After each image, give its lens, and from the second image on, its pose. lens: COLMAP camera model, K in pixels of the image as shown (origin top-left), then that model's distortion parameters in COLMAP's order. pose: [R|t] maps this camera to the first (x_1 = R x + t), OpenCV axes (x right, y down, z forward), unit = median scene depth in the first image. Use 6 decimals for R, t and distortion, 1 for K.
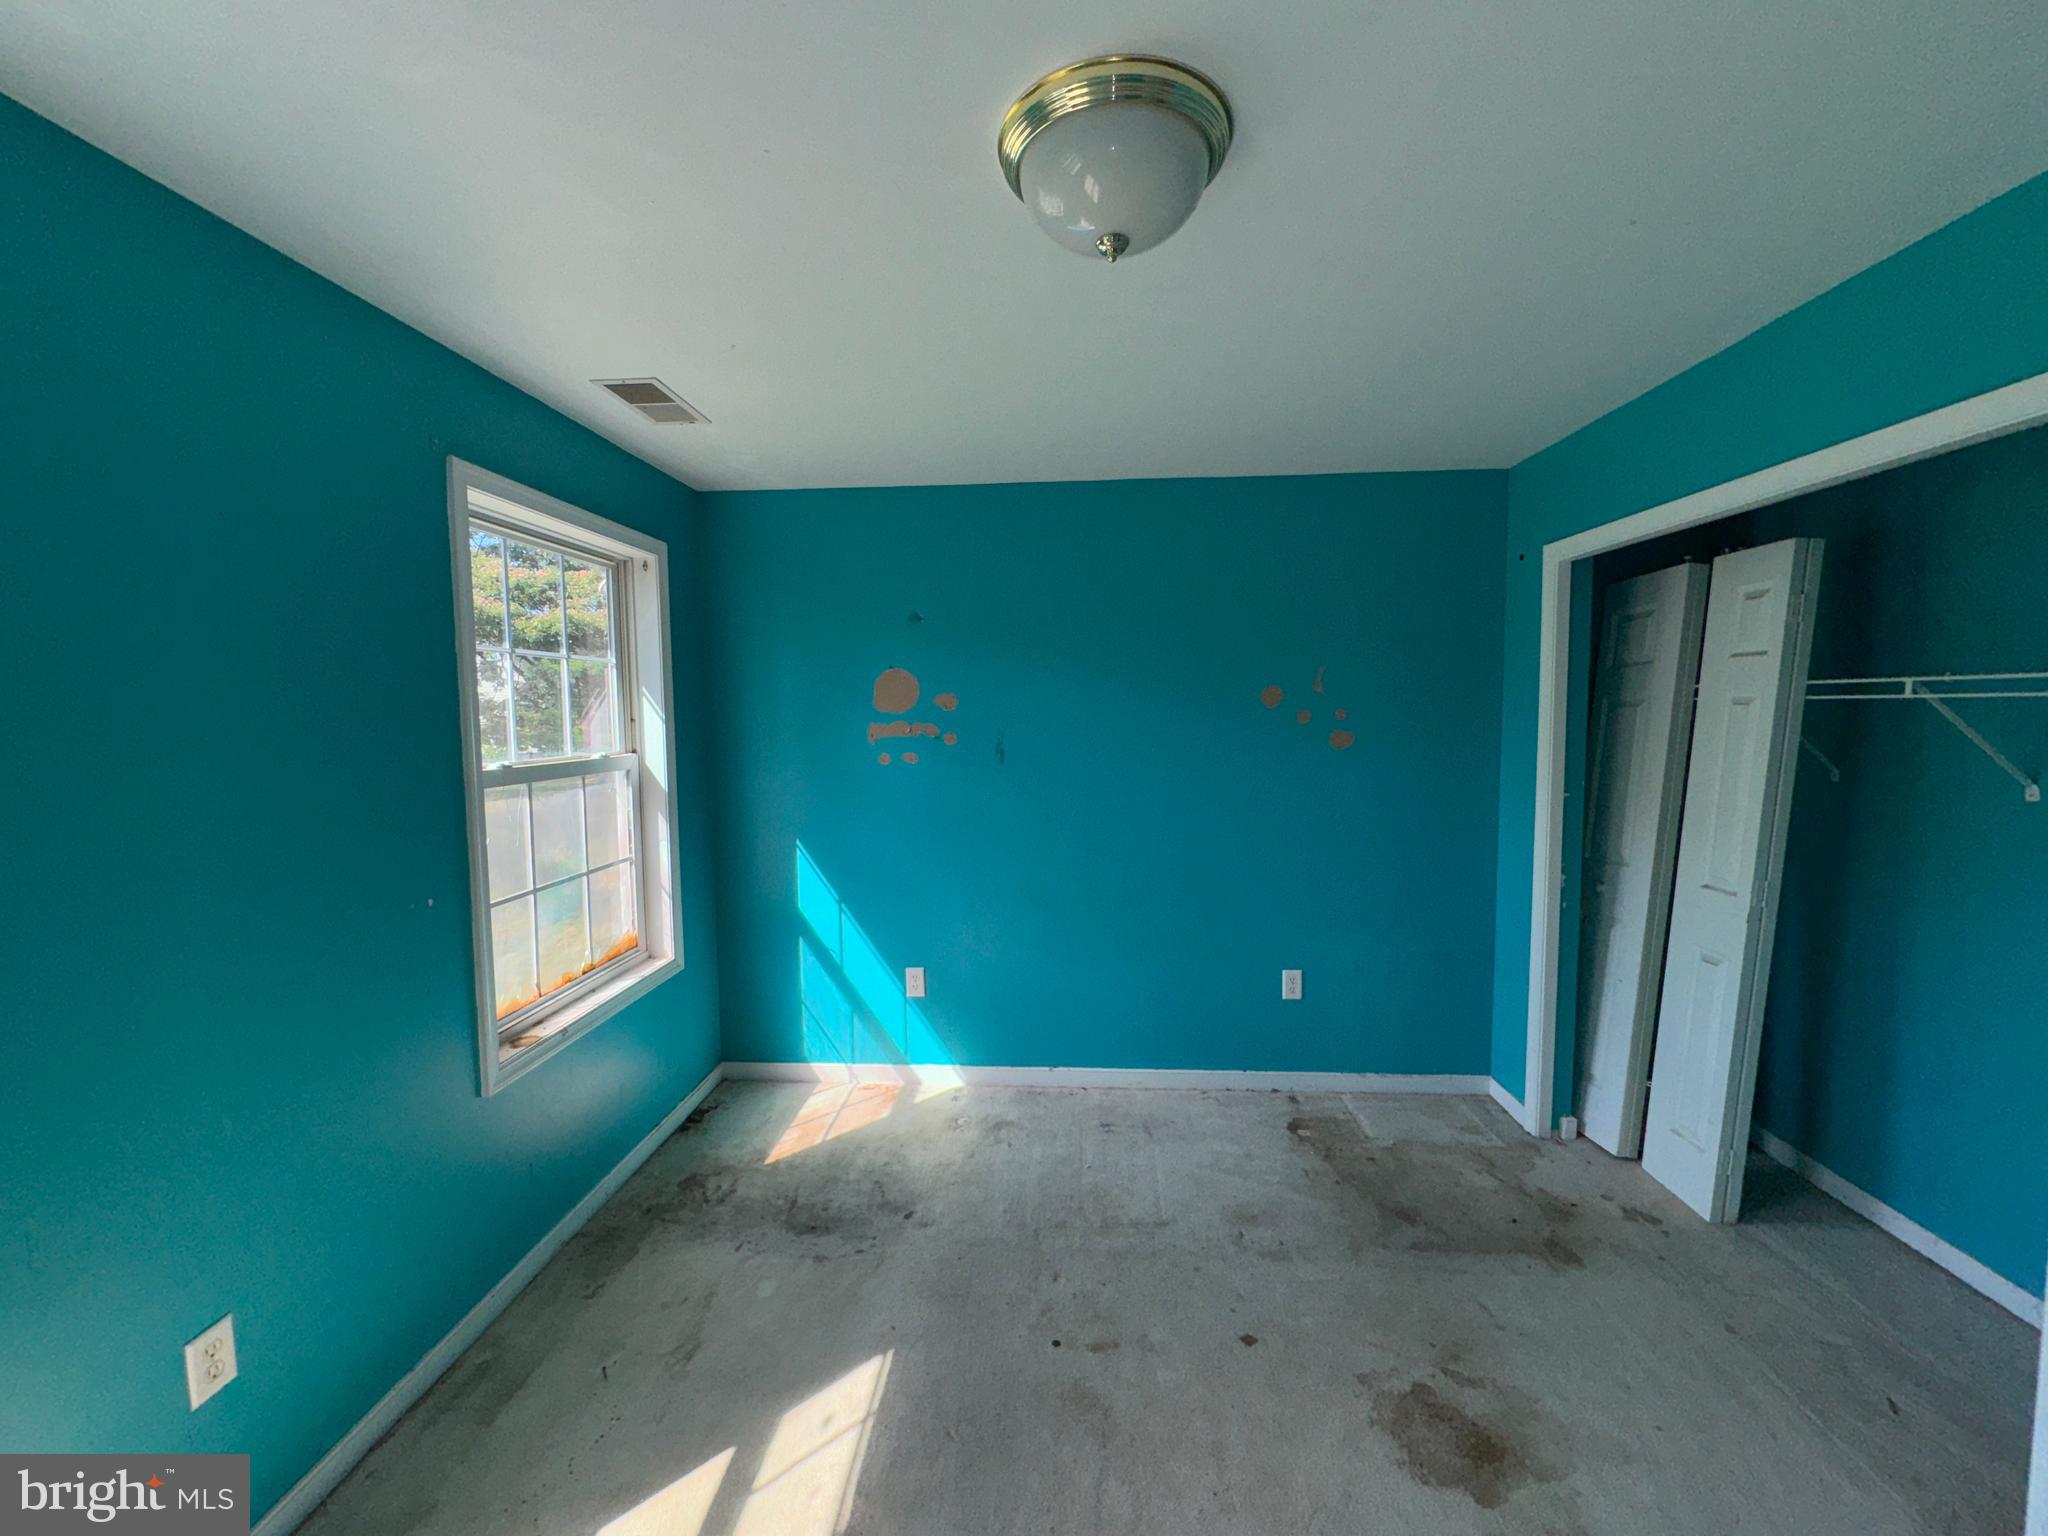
lens RADIAL K [[821.2, 0, 1038.9], [0, 821.2, 768.8], [0, 0, 1]] dist [0.000694, 0.000352]
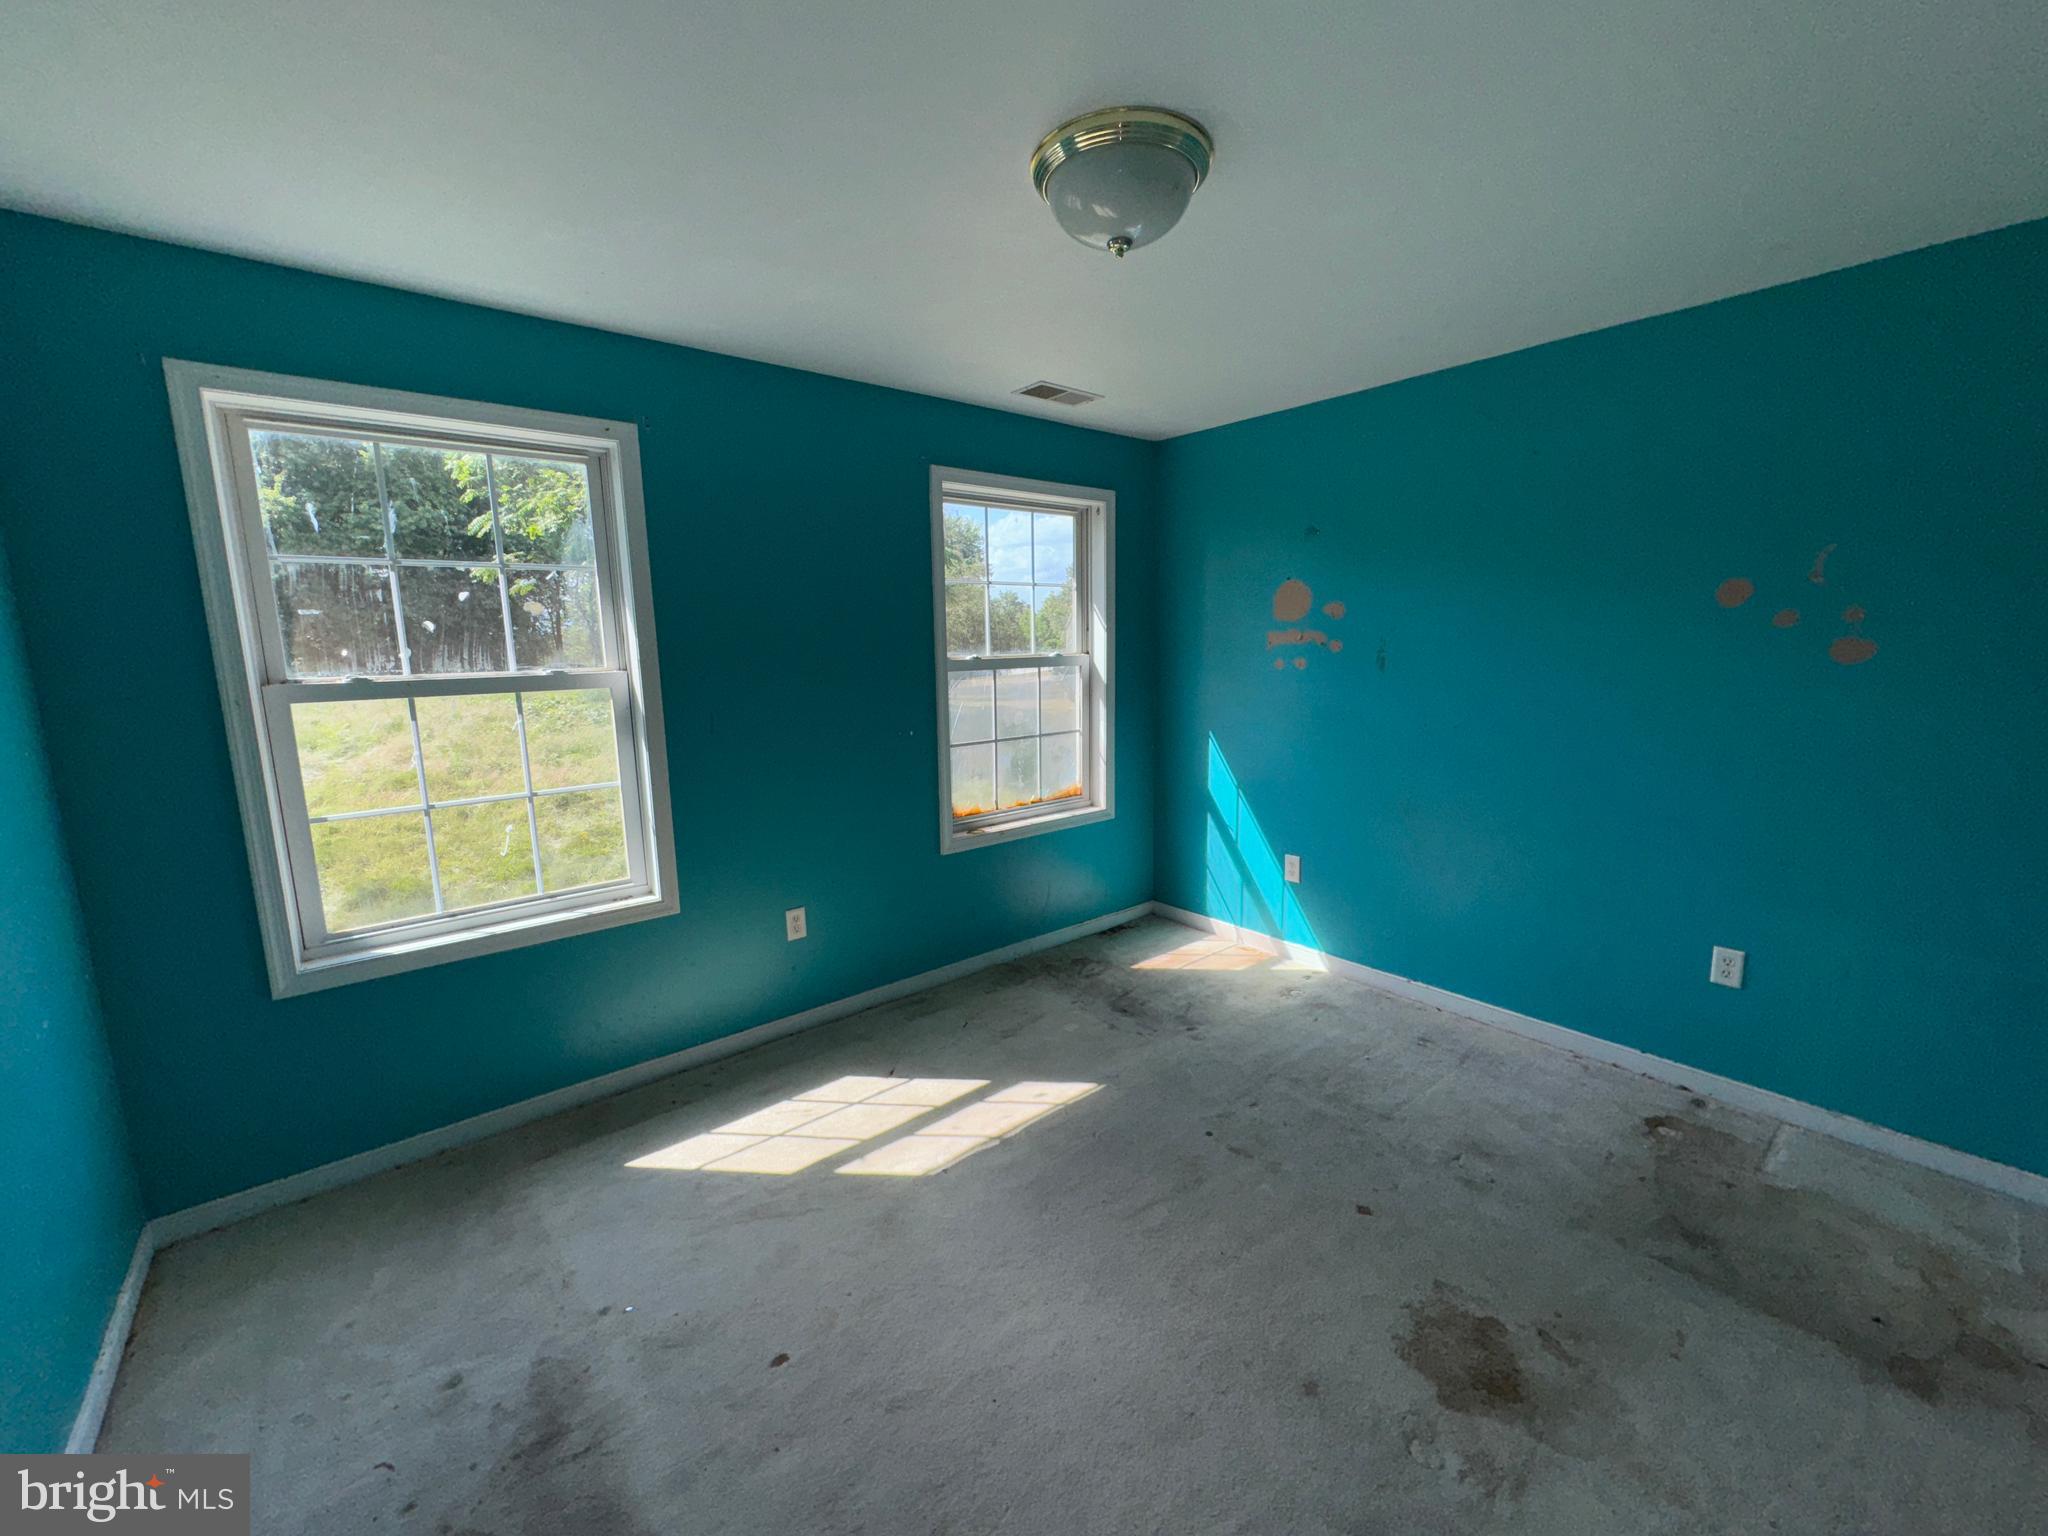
lens RADIAL K [[821.2, 0, 1018.9], [0, 821.2, 769.6], [0, 0, 1]] dist [0.000694, 0.000352]
pose [[0.681193, 0.116025, -0.722852, 0.439477], [-0.042705, 0.991978, 0.118978, 0.014367], [0.730857, -0.050177, 0.680683, -0.015079]]
